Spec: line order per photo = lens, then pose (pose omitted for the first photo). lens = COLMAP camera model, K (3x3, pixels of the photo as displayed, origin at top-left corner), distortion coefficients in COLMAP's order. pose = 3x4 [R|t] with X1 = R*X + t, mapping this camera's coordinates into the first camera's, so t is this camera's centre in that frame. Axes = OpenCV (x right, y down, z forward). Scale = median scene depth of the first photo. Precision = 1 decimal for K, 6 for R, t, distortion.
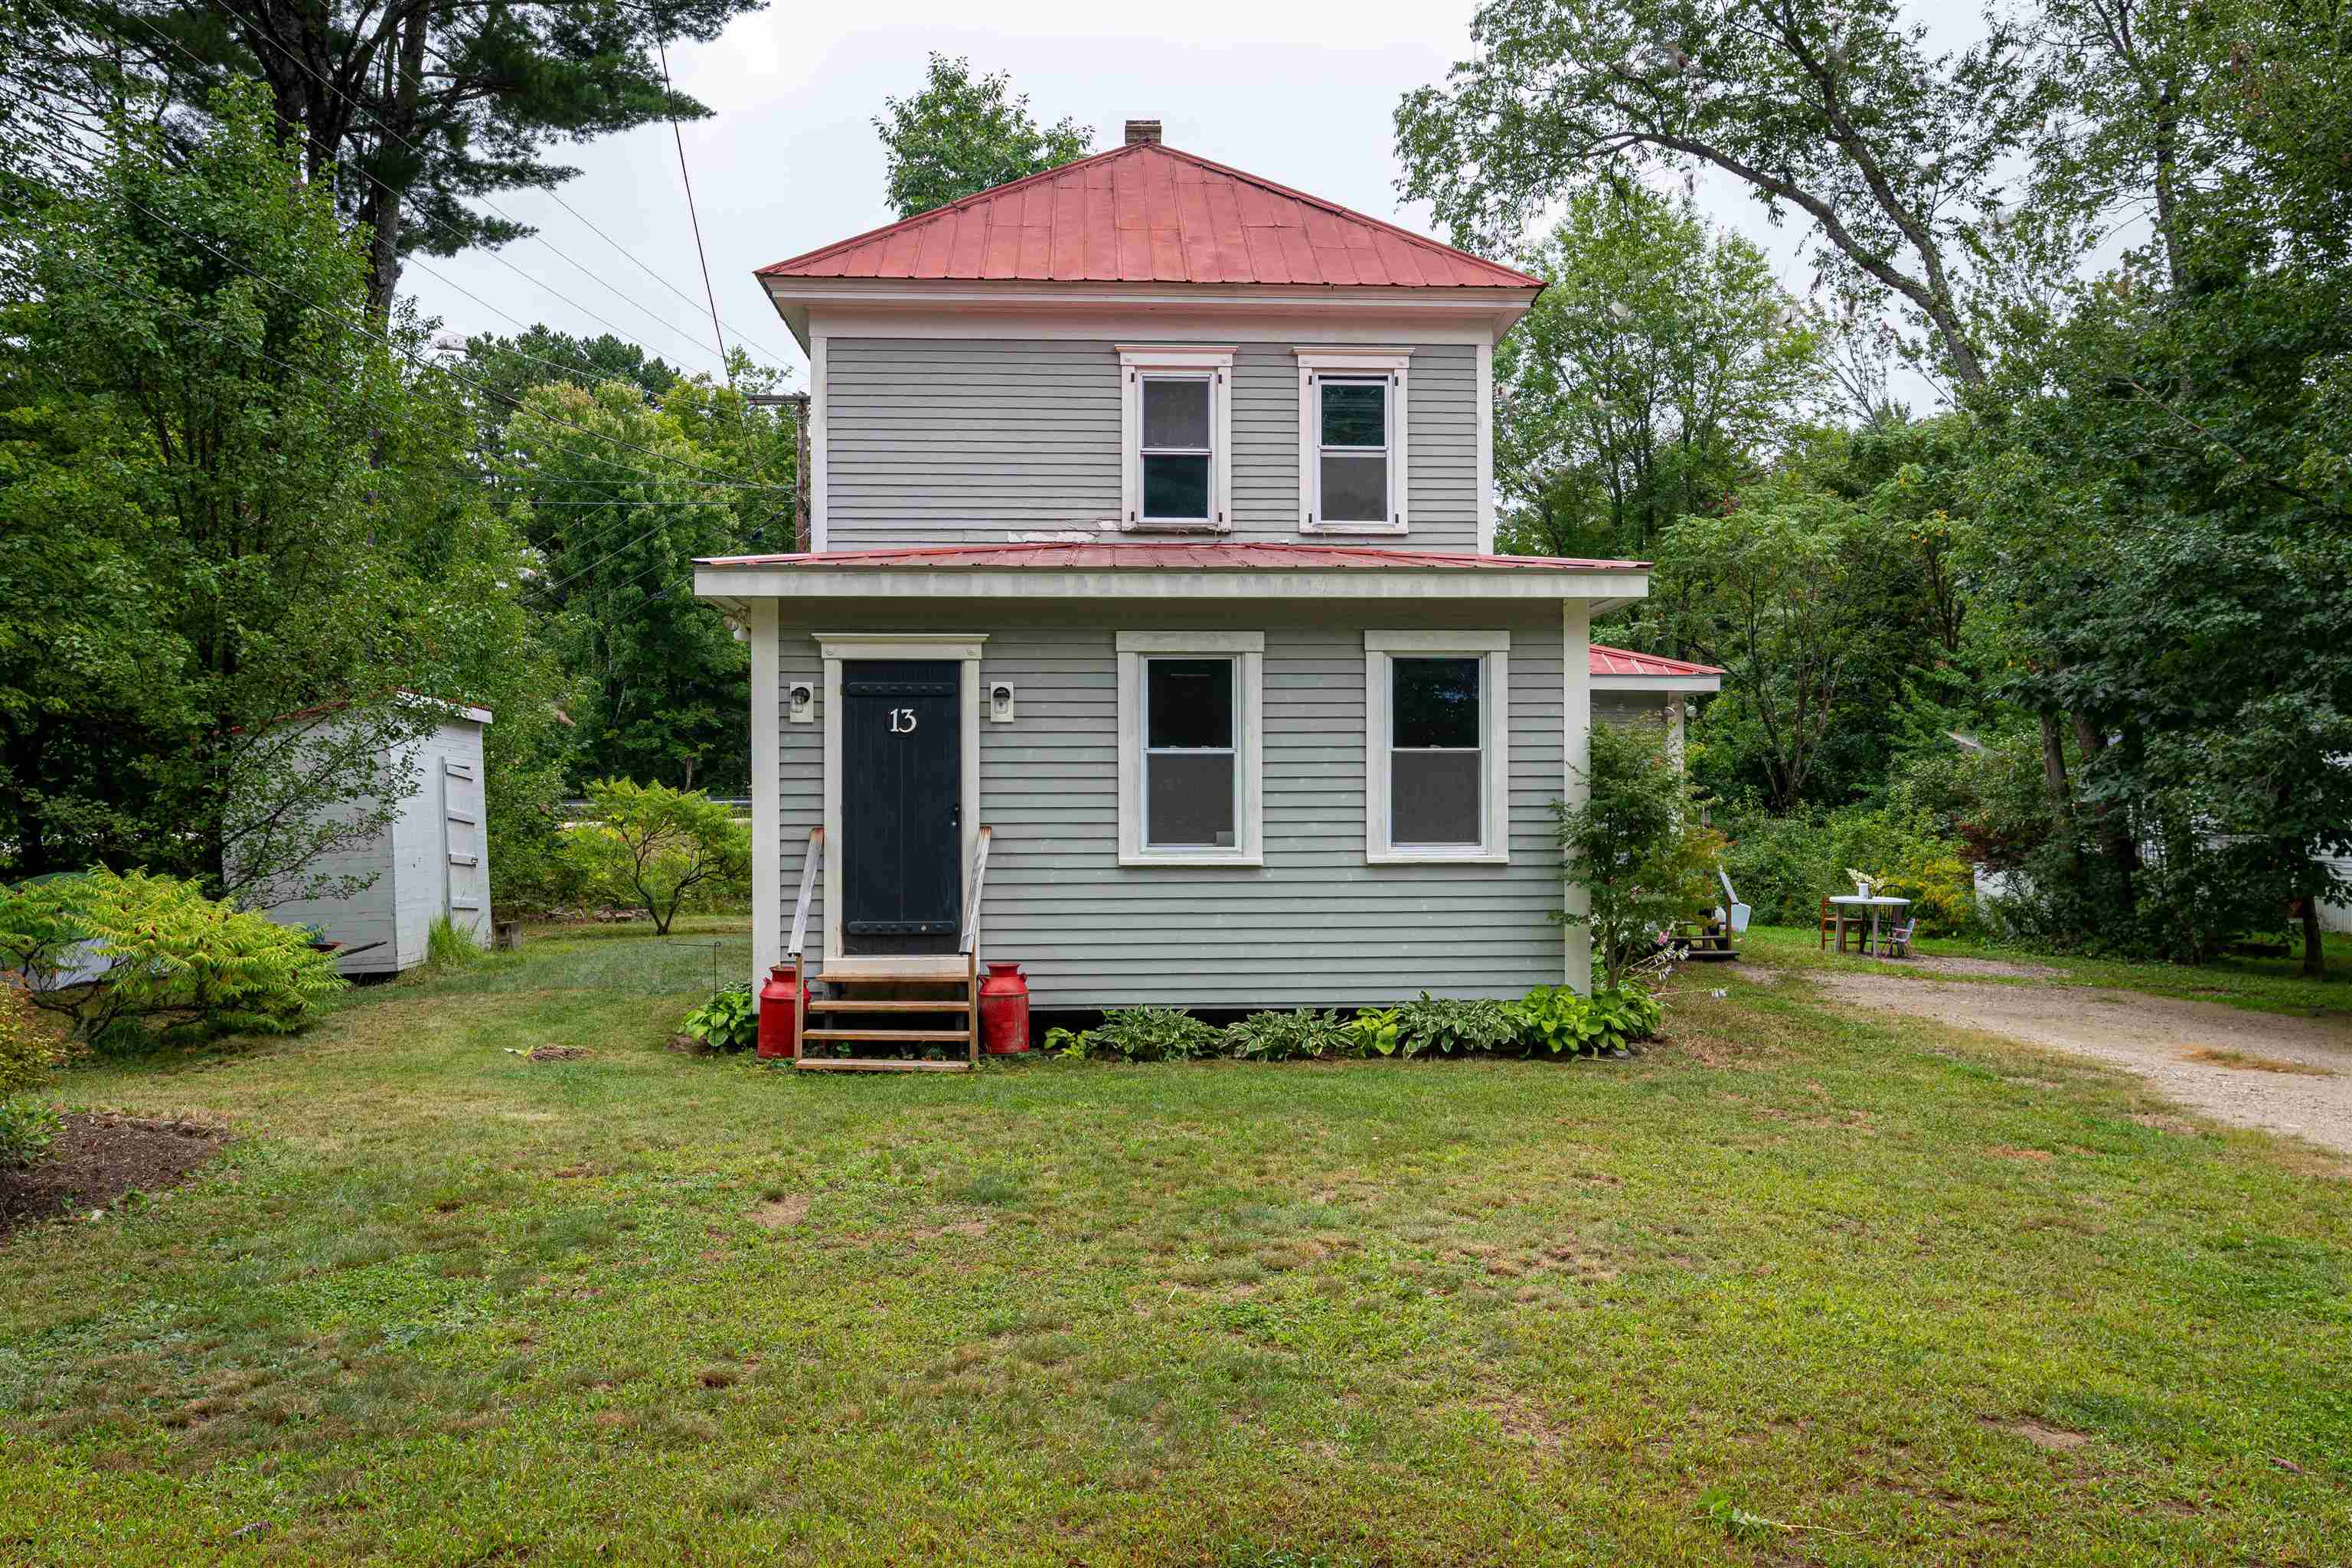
lens RADIAL K [[1756.9, 0, 1176.5], [0, 1756.9, 792.0], [0, 0, 1]] dist [-0.005622, 0.000516]
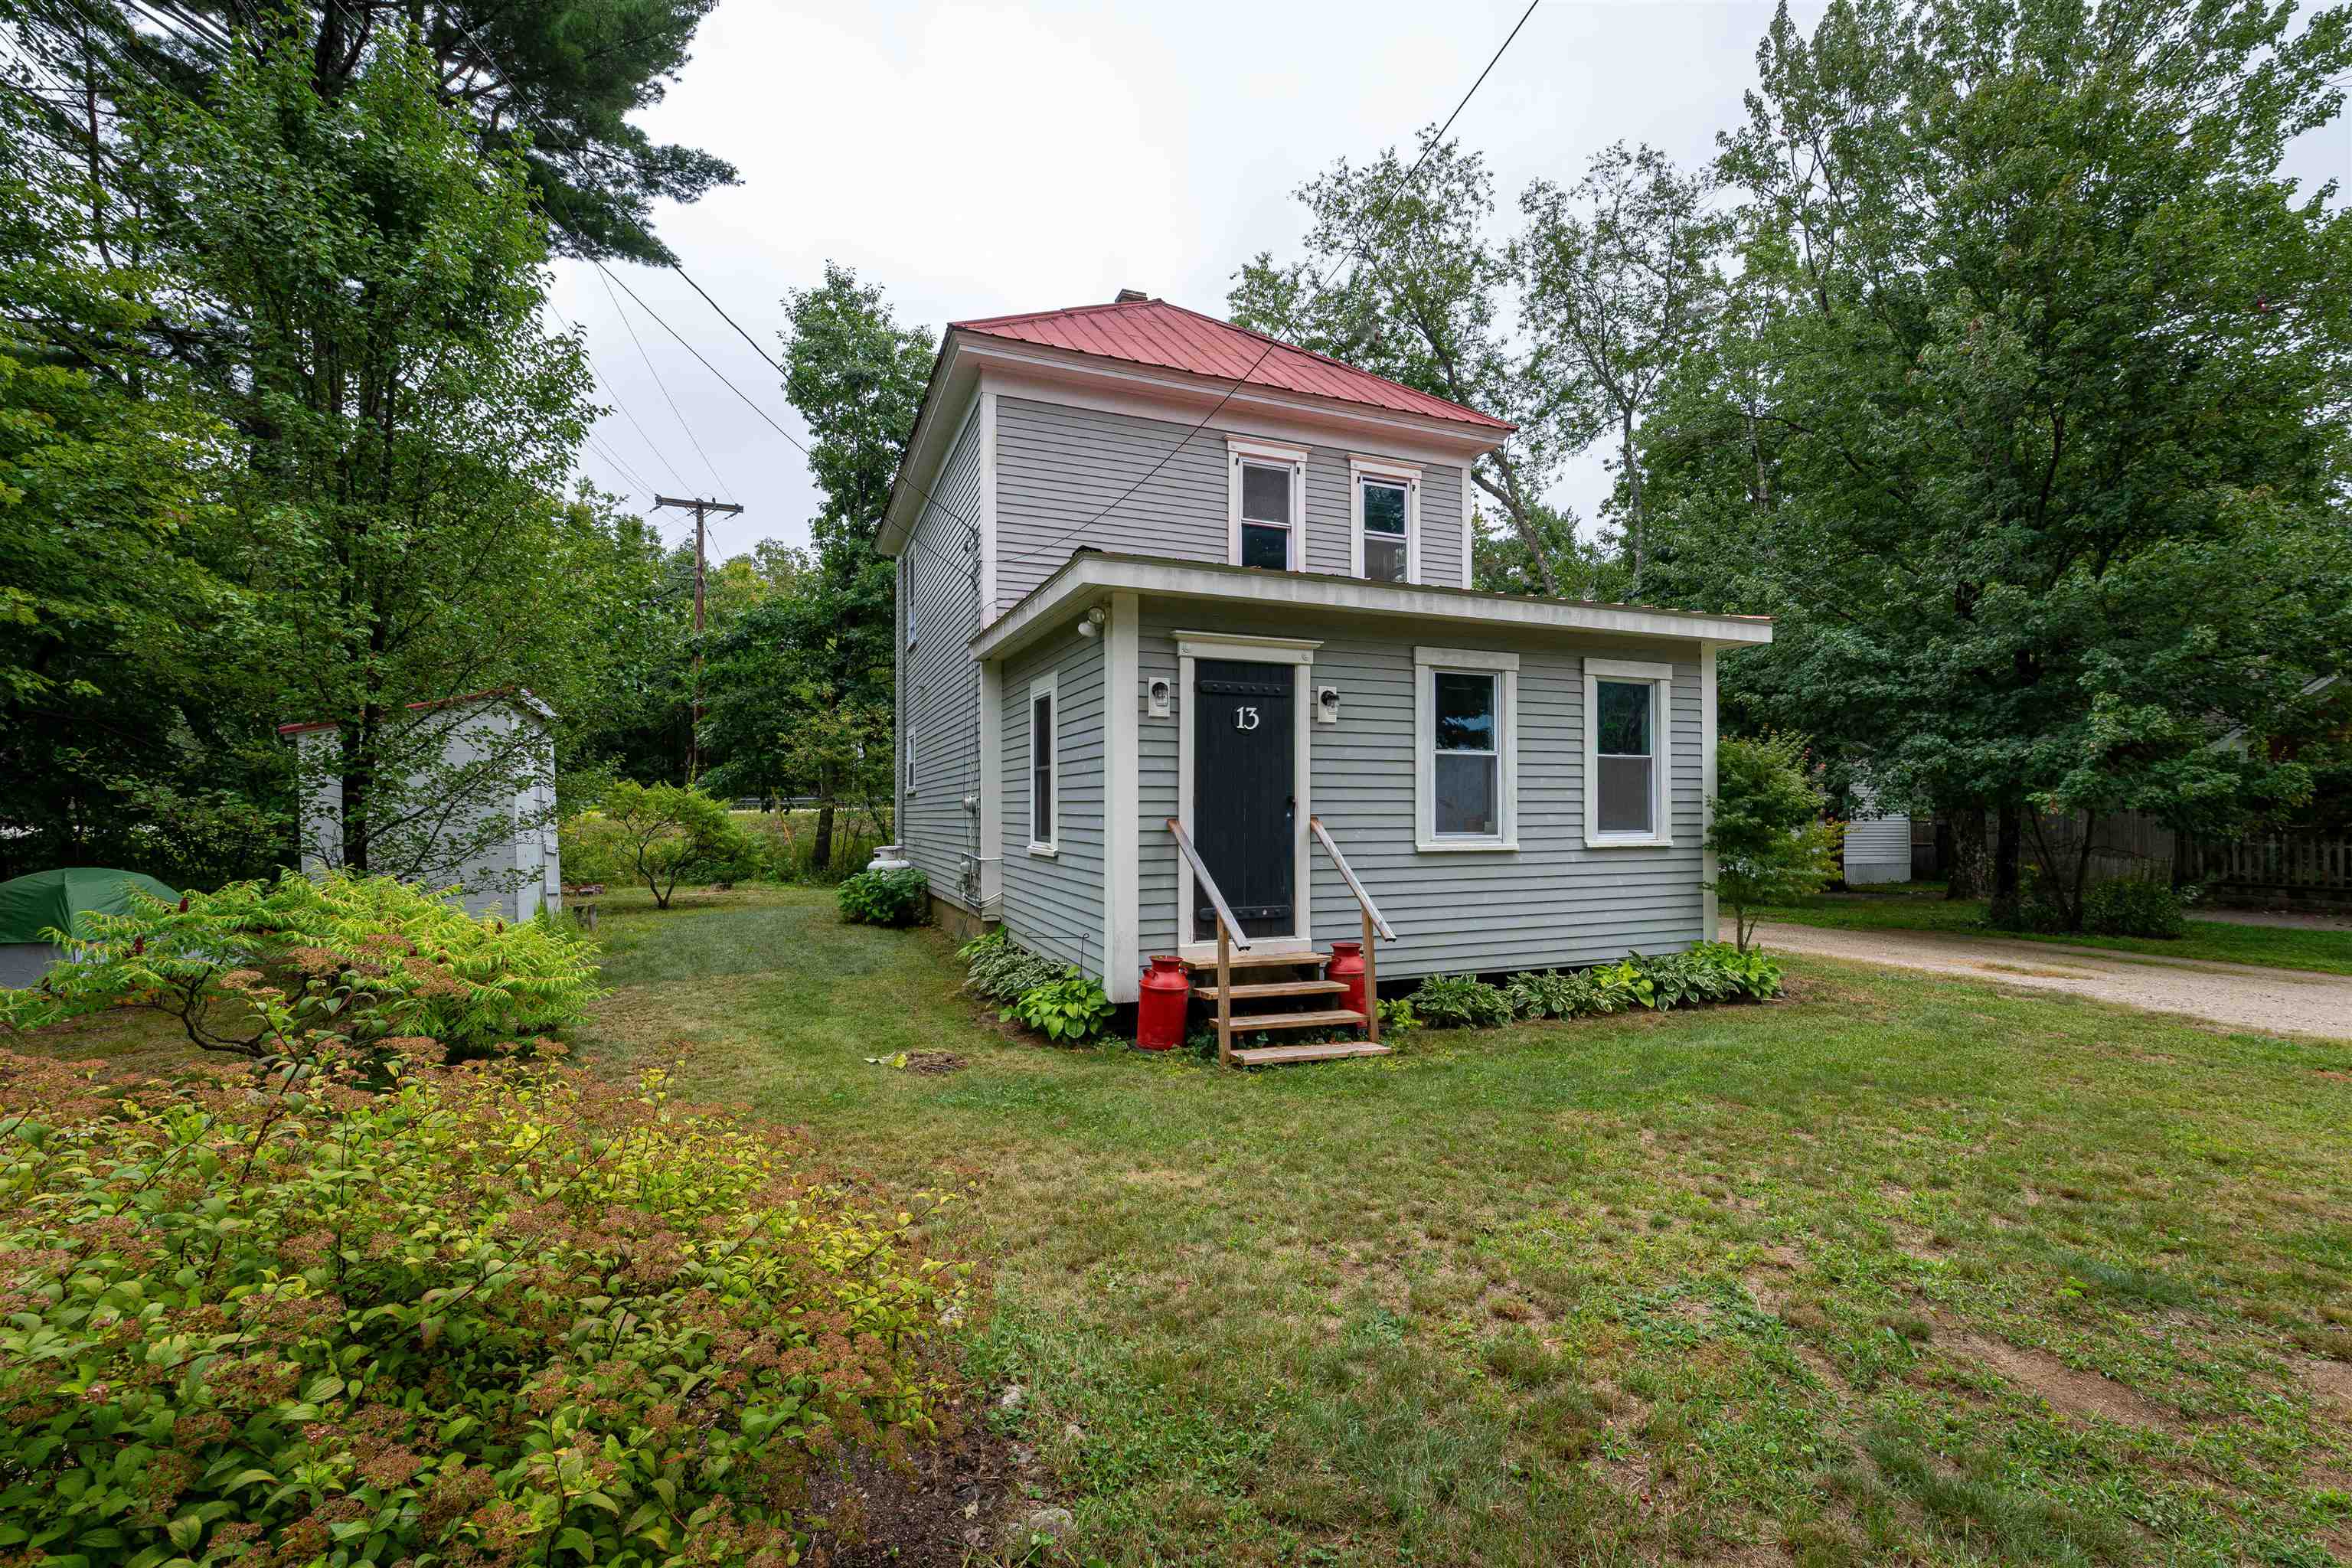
lens RADIAL K [[1017.8, 0, 1180.6], [0, 1017.8, 784.4], [0, 0, 1]] dist [-0.000254, -0.000831]
pose [[0.940706, 0.010639, 0.339055, -0.398805], [-0.005309, 0.999847, -0.016644, 0.009887], [-0.339181, 0.013857, 0.940619, 0.429538]]
